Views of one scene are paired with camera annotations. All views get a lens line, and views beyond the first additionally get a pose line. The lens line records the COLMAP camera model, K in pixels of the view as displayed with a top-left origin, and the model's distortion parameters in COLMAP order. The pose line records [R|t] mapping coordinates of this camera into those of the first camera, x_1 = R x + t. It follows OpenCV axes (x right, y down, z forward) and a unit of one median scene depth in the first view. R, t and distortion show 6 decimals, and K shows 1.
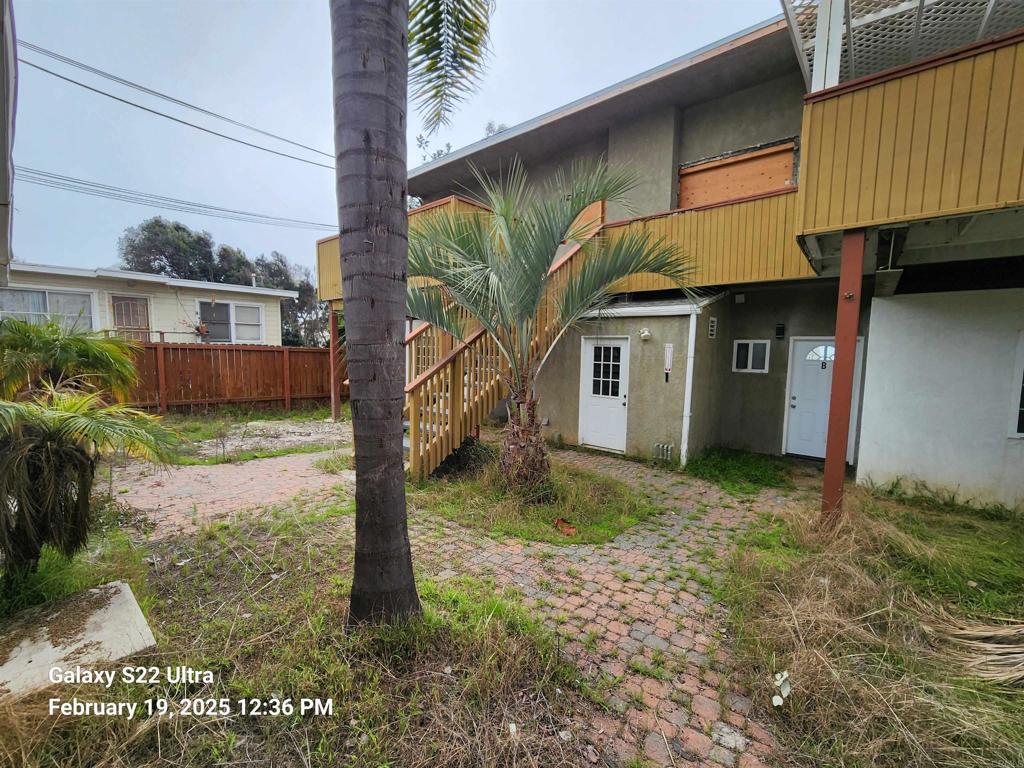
lens RADIAL K [[429.5, 0, 512.6], [0, 429.5, 381.1], [0, 0, 1]] dist [-0.006678, 0.002983]
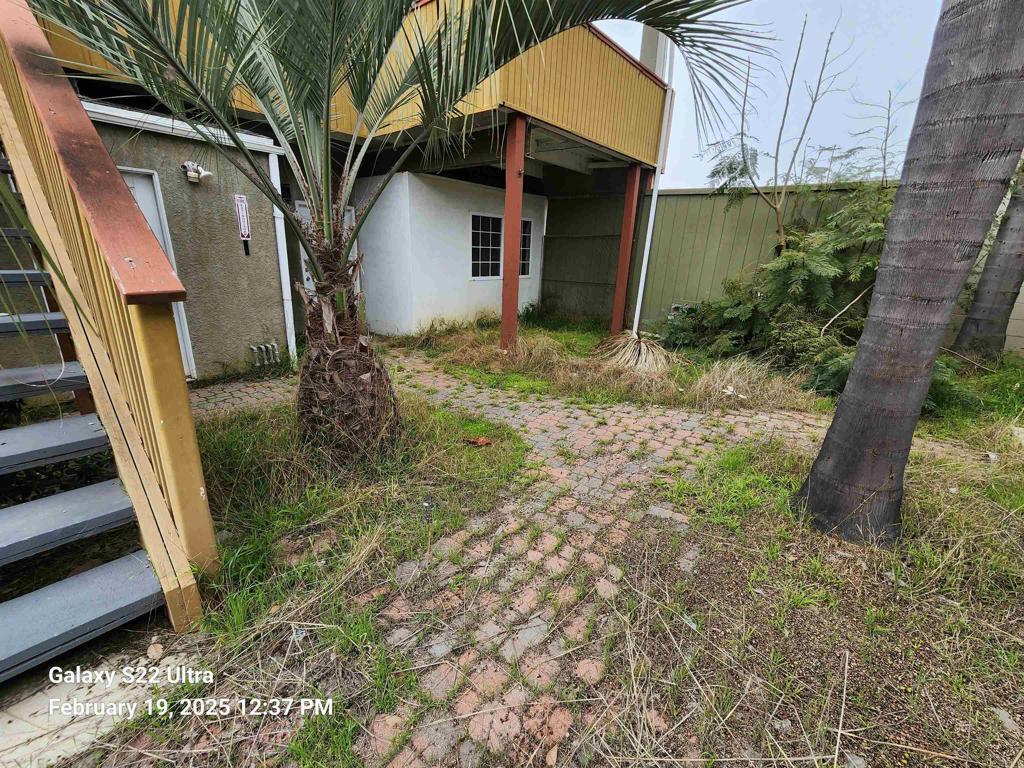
lens RADIAL K [[429.5, 0, 511.3], [0, 429.5, 386.7], [0, 0, 1]] dist [-0.006678, 0.002983]
pose [[0.000889, -0.318060, 0.948070, -0.679912], [0.046540, 0.947056, 0.317676, 0.006486], [-0.998916, 0.043840, 0.015644, 1.085074]]
